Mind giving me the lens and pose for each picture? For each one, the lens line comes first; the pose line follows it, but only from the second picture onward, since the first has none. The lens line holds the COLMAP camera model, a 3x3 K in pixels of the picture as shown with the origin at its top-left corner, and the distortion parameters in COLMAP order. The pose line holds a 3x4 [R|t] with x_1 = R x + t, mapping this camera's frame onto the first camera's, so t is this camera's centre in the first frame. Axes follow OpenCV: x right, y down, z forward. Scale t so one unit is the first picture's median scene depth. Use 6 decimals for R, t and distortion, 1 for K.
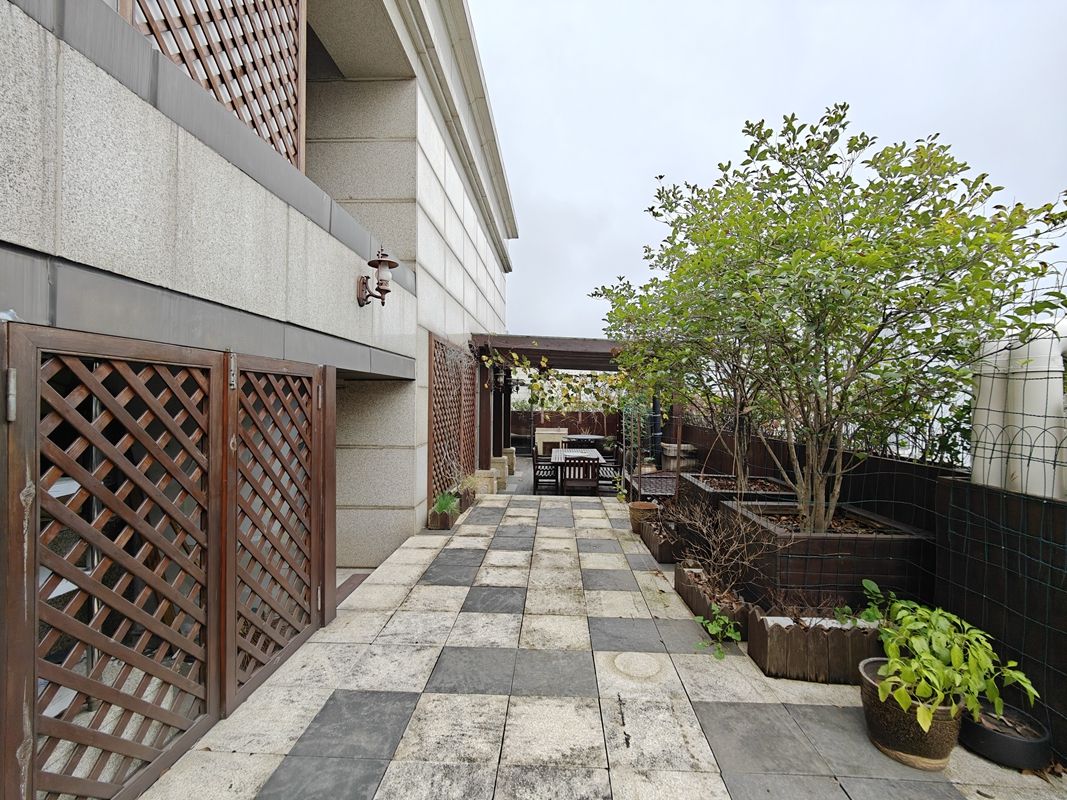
lens RADIAL K [[470.6, 0, 534.4], [0, 470.6, 402.1], [0, 0, 1]] dist [0.003028, -0.000797]
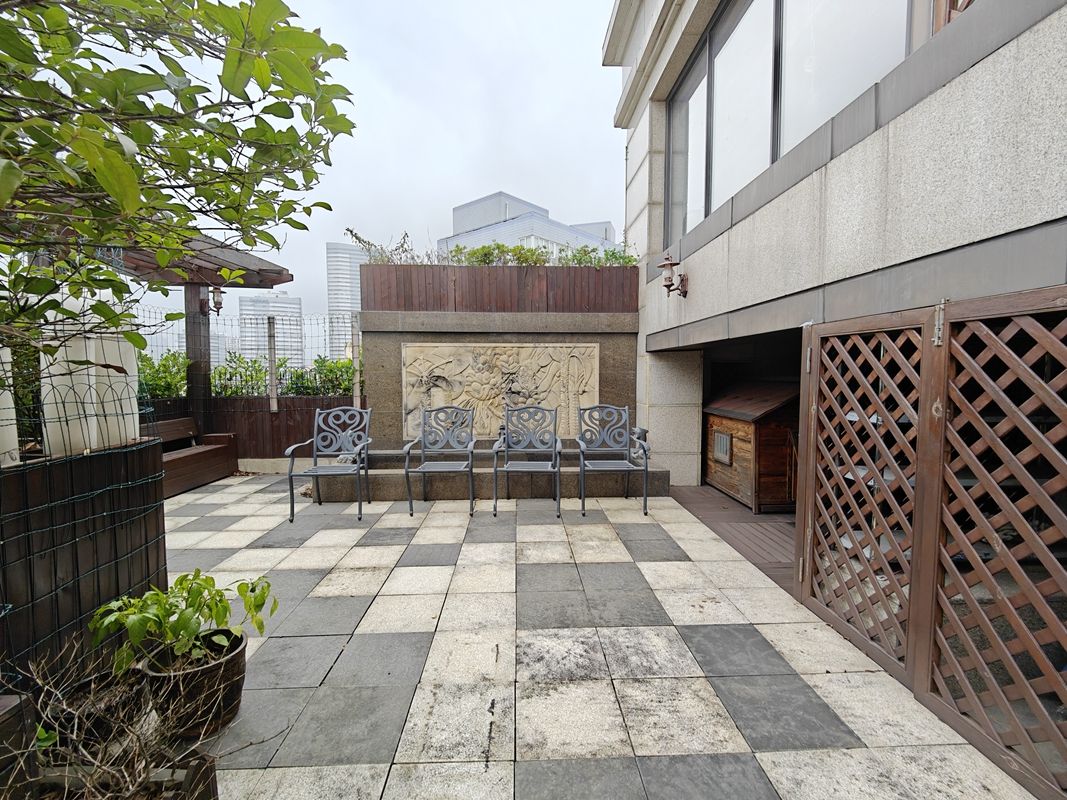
lens RADIAL K [[470.6, 0, 535.6], [0, 470.6, 397.7], [0, 0, 1]] dist [0.003028, -0.000797]
pose [[-0.996198, -0.000780, -0.087113, 0.191164], [-0.005832, 0.998313, 0.057761, 0.022431], [0.086921, 0.058049, -0.994523, 1.920710]]
